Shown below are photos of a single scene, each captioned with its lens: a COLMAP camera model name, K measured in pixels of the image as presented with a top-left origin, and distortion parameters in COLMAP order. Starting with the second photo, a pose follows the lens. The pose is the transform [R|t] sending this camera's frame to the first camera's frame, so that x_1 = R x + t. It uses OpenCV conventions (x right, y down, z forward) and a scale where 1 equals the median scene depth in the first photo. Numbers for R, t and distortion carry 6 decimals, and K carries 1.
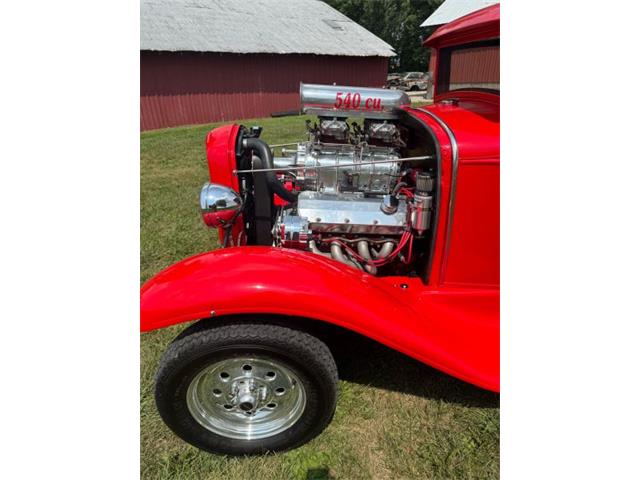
lens RADIAL K [[347.5, 0, 317.2], [0, 347.5, 240.1], [0, 0, 1]] dist [0.000159, -0.012482]
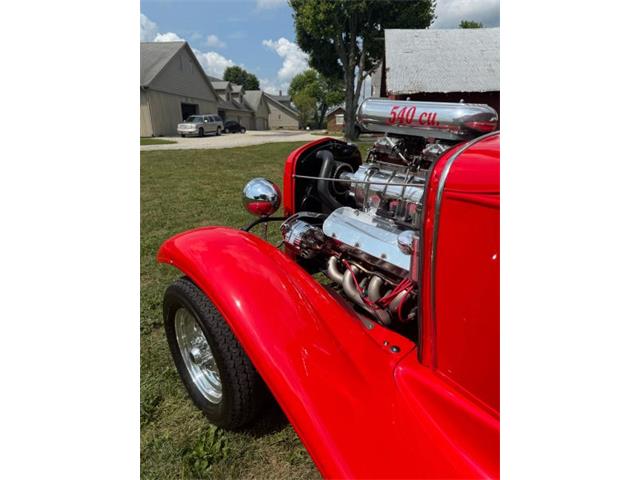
lens RADIAL K [[347.5, 0, 321.9], [0, 347.5, 246.1], [0, 0, 1]] dist [0.000159, -0.012482]
pose [[0.654737, 0.269355, -0.706235, 0.659836], [-0.332446, 0.941744, 0.050973, -0.068877], [0.678822, 0.201411, 0.706141, 0.312705]]
